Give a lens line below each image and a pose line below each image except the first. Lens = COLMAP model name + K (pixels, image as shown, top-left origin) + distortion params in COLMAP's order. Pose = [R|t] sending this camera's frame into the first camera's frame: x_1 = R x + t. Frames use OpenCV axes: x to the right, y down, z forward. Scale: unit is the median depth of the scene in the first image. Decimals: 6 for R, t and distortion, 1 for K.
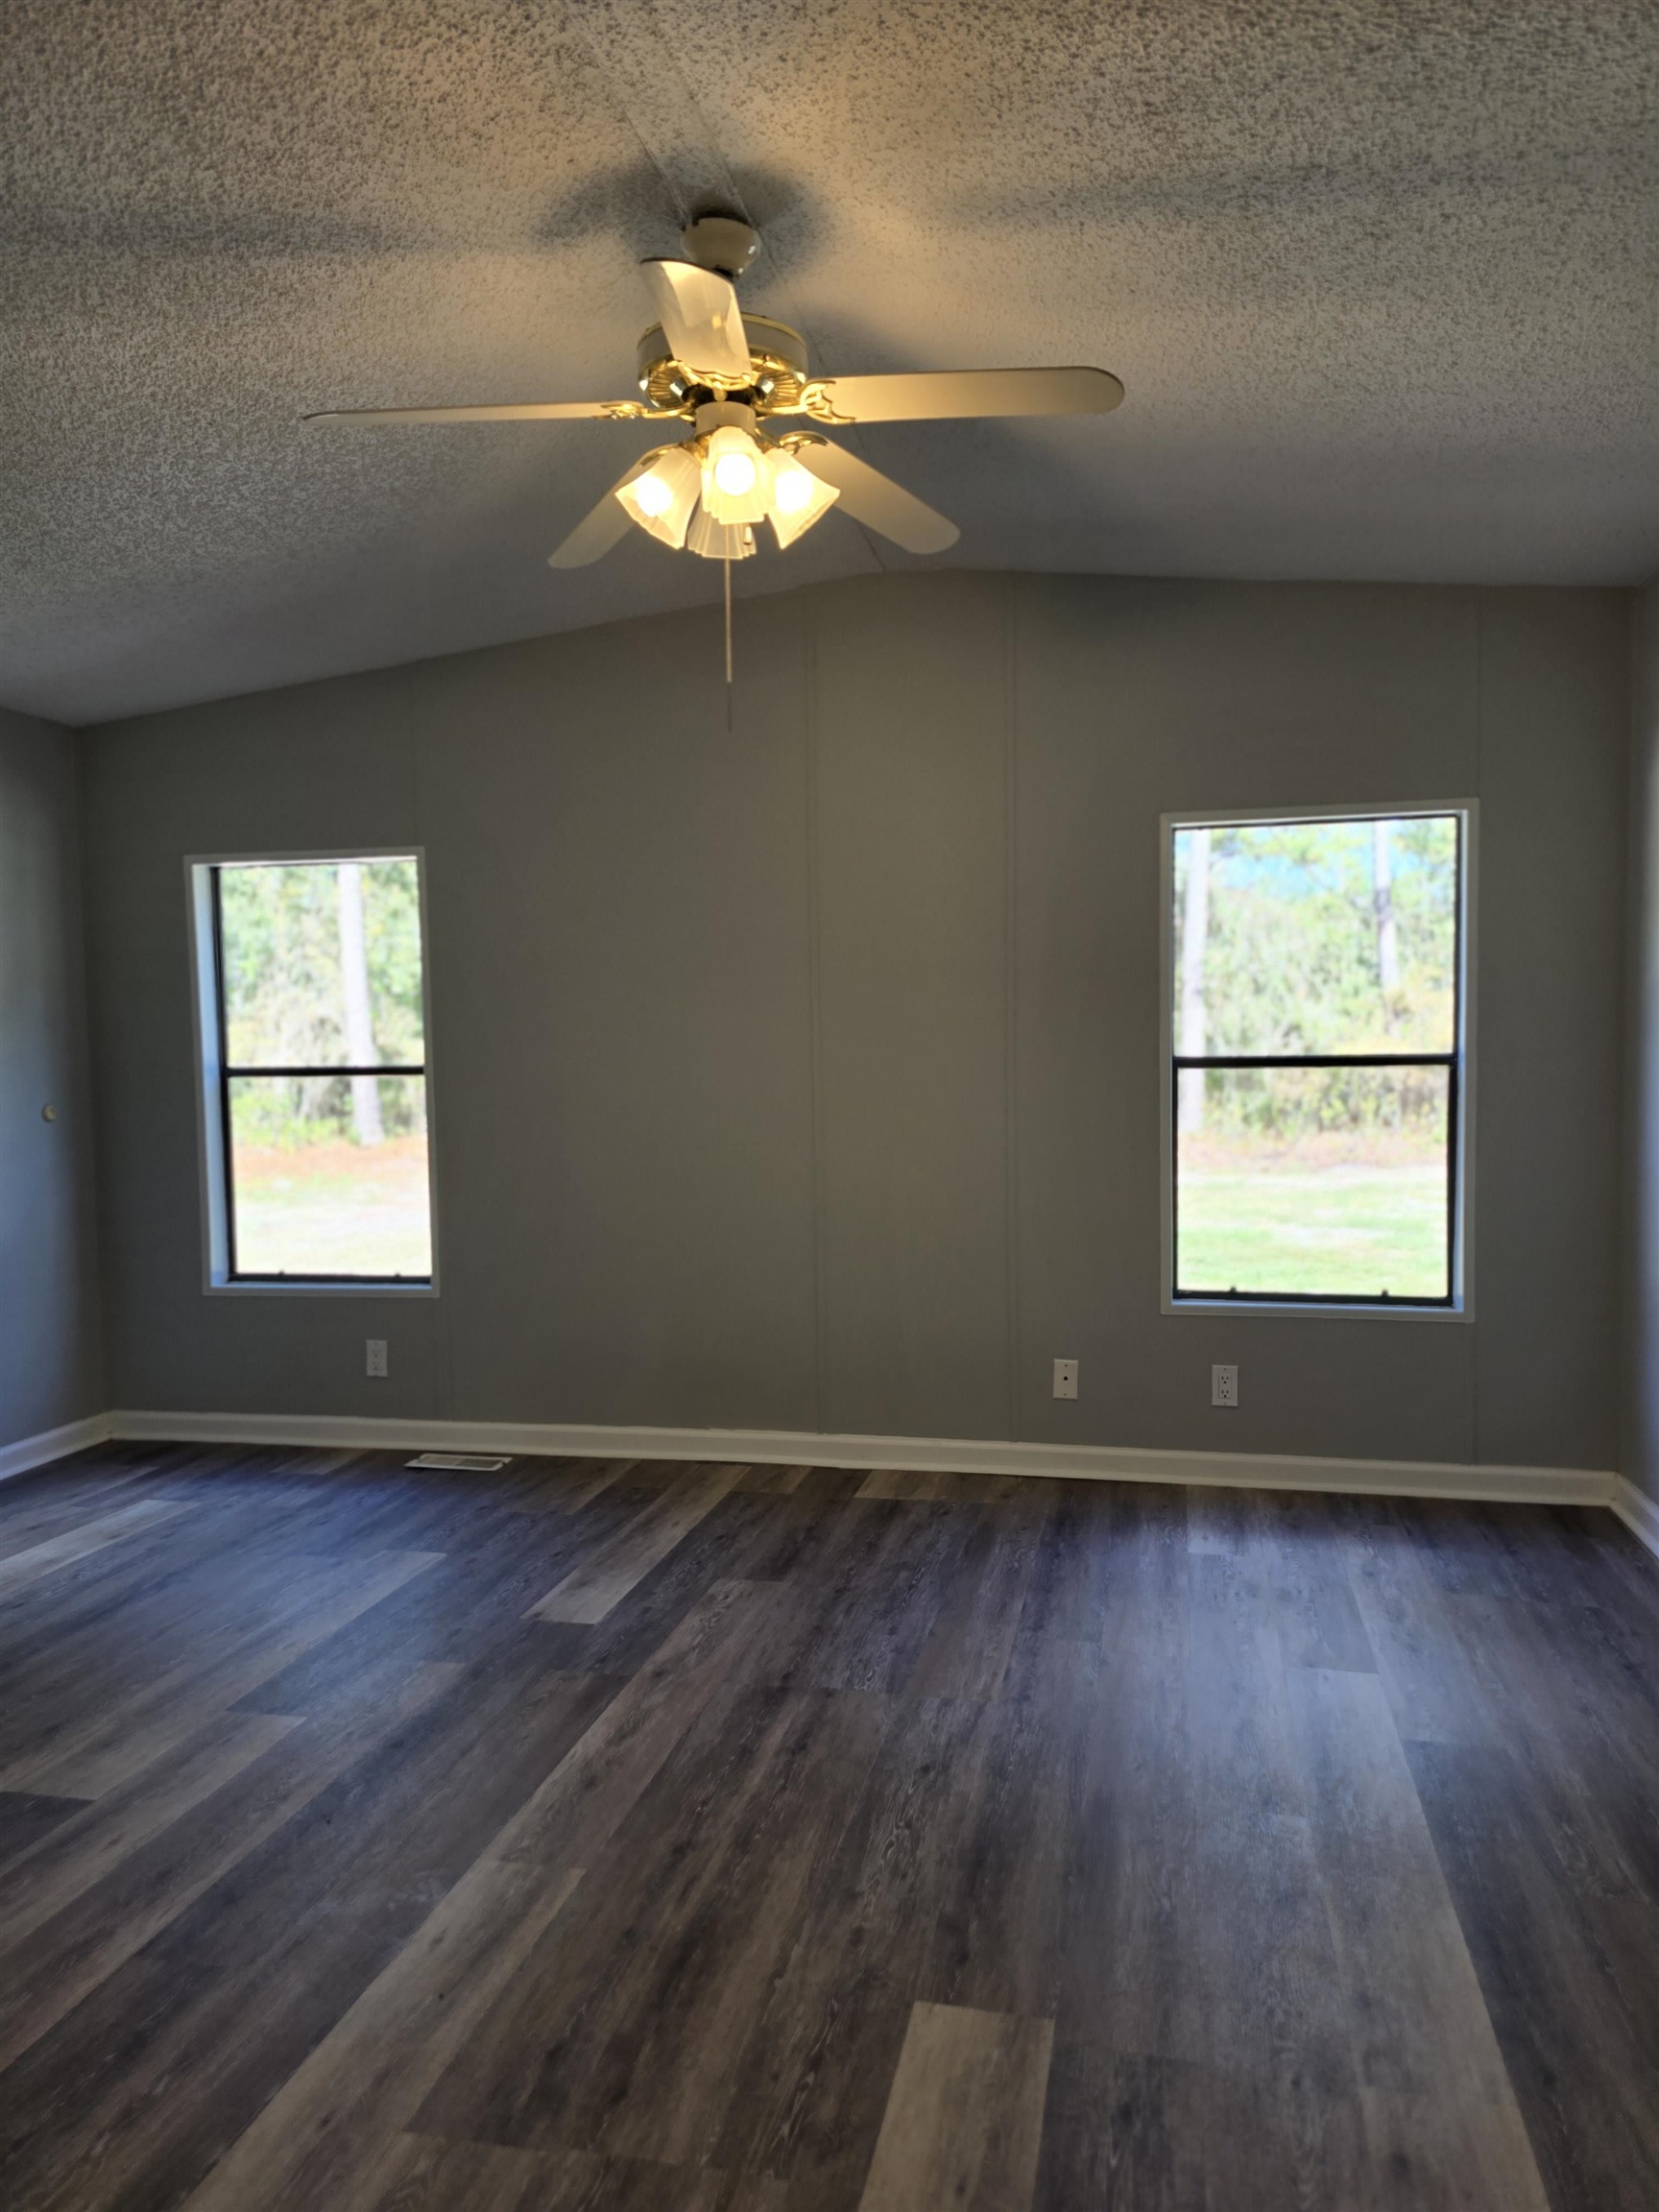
lens RADIAL K [[1491.9, 0, 827.9], [0, 1491.9, 1093.4], [0, 0, 1]] dist [0.066044, -0.049253]
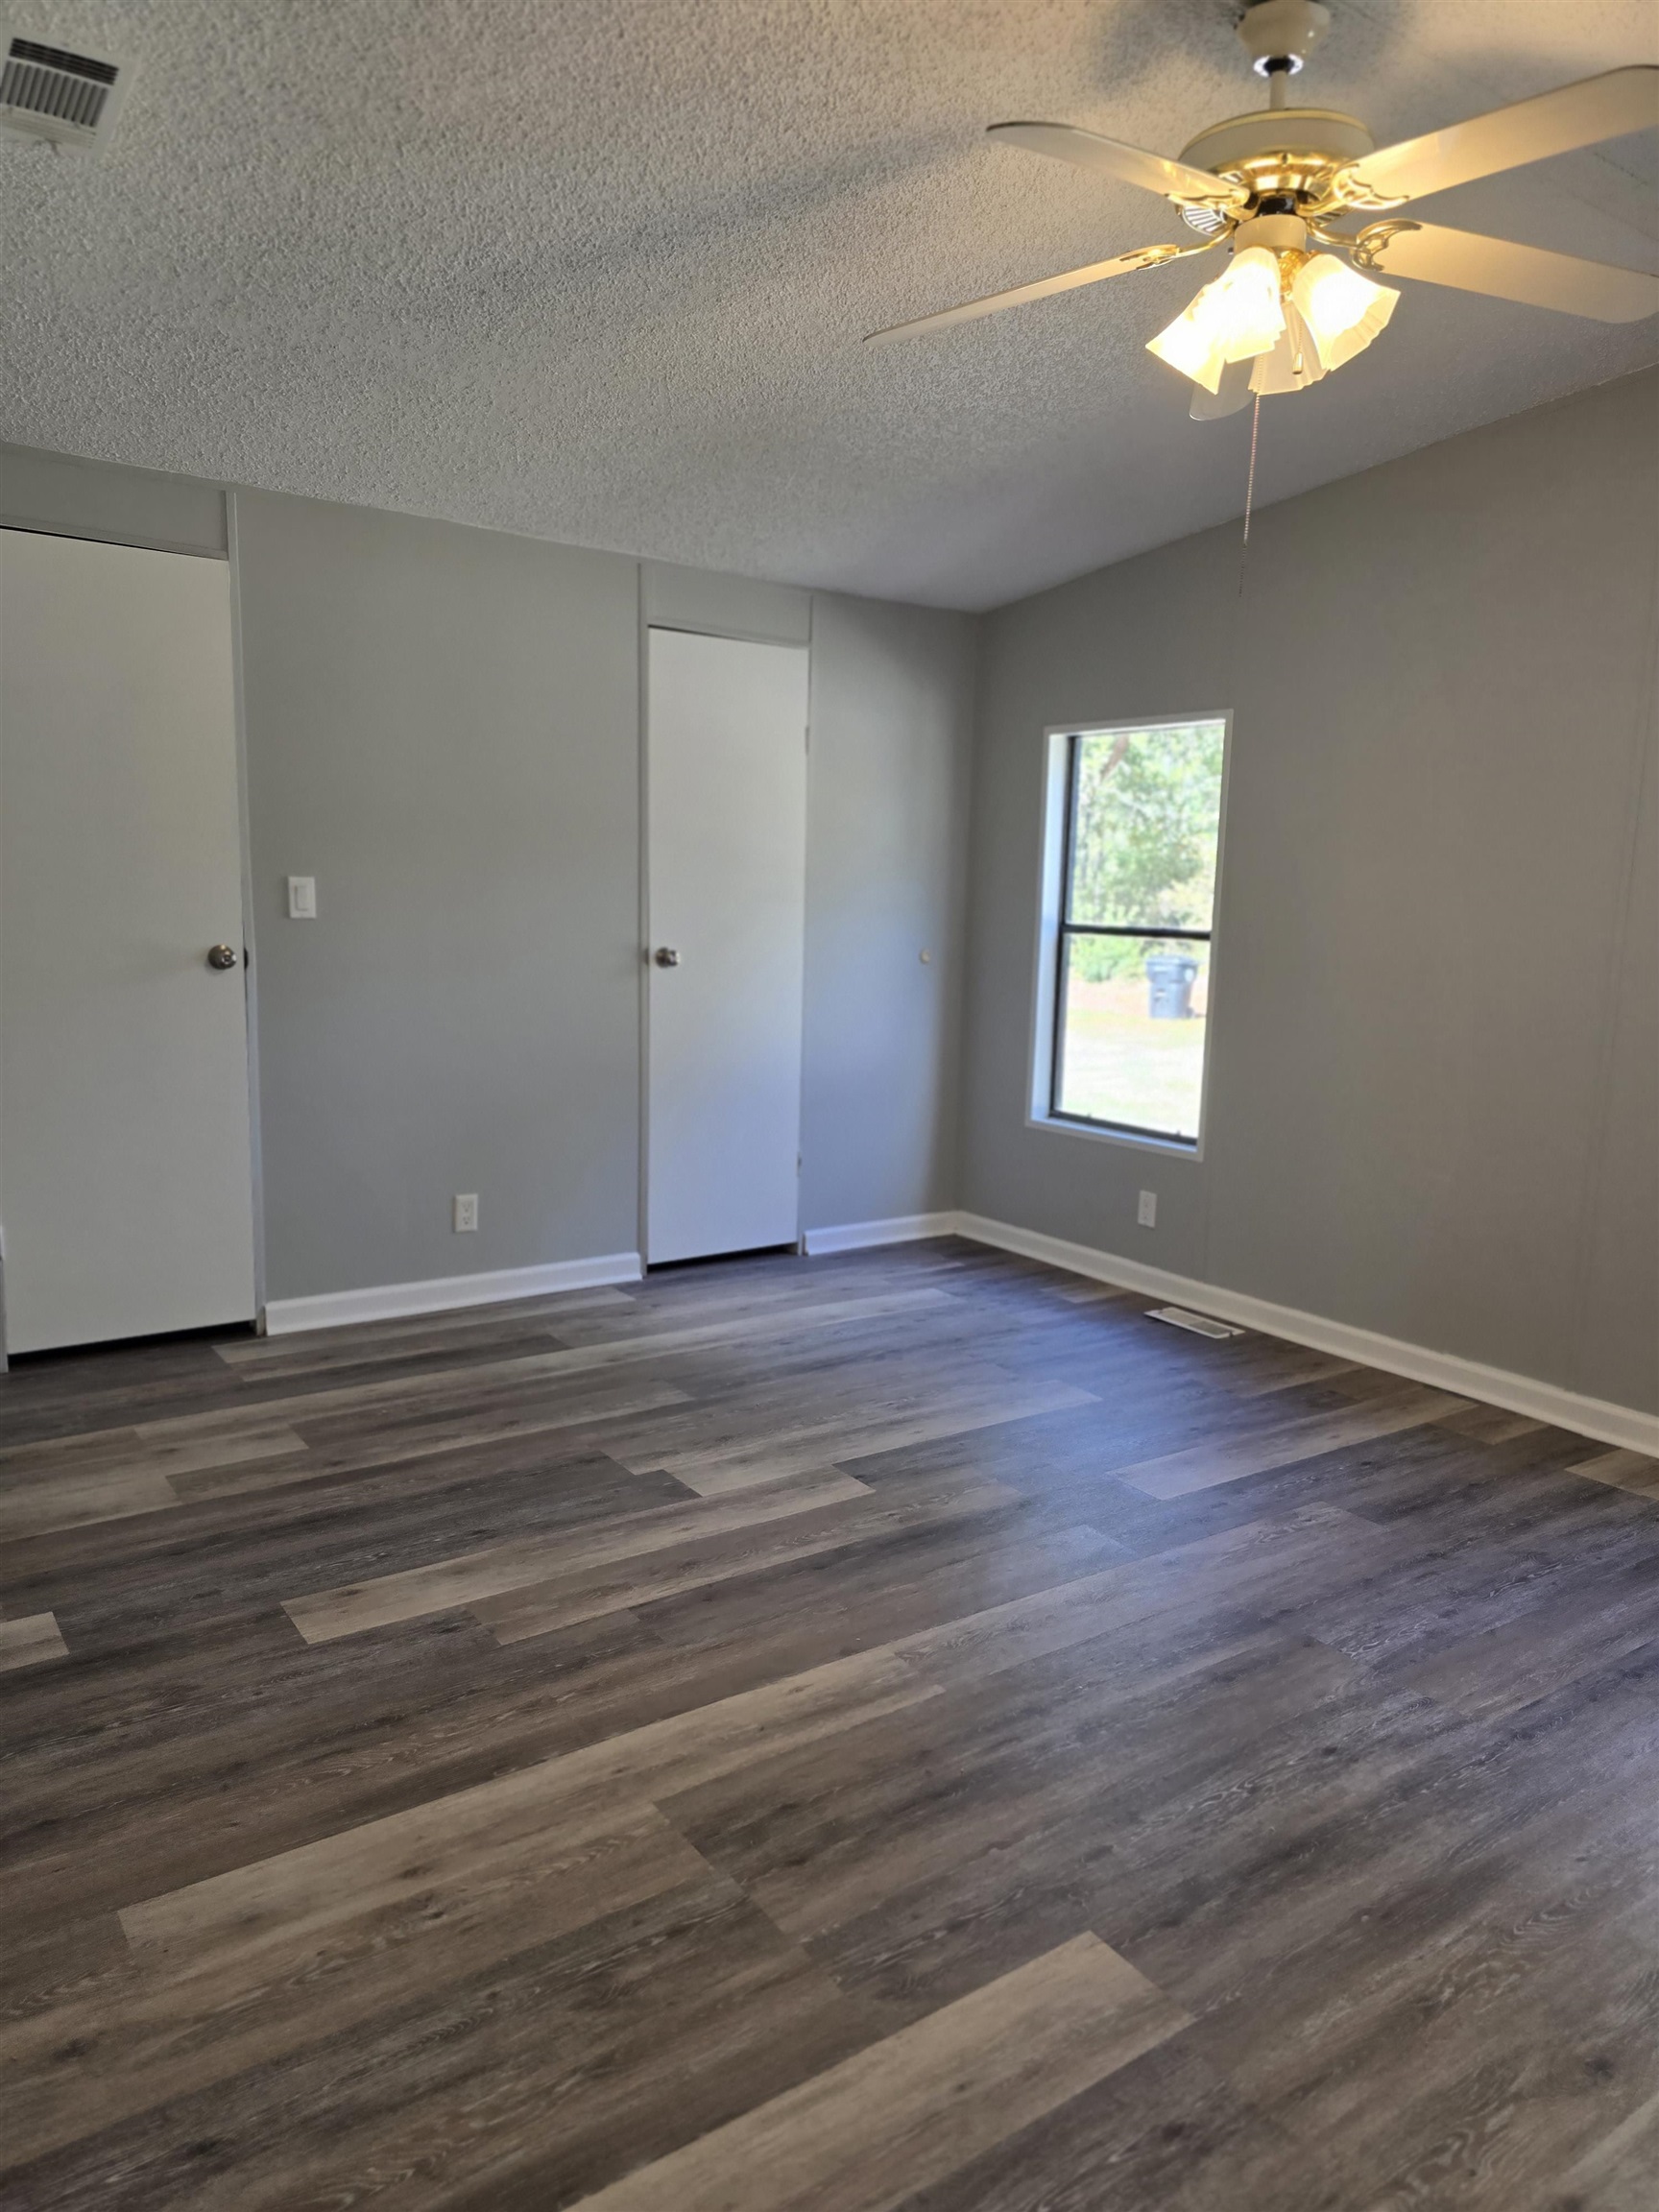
lens RADIAL K [[1491.9, 0, 823.6], [0, 1491.9, 1087.3], [0, 0, 1]] dist [0.066044, -0.049253]
pose [[0.744408, 0.128421, -0.655260, 0.376721], [-0.061723, 0.990364, 0.123976, -0.044136], [0.664867, -0.051845, 0.745161, 0.129952]]
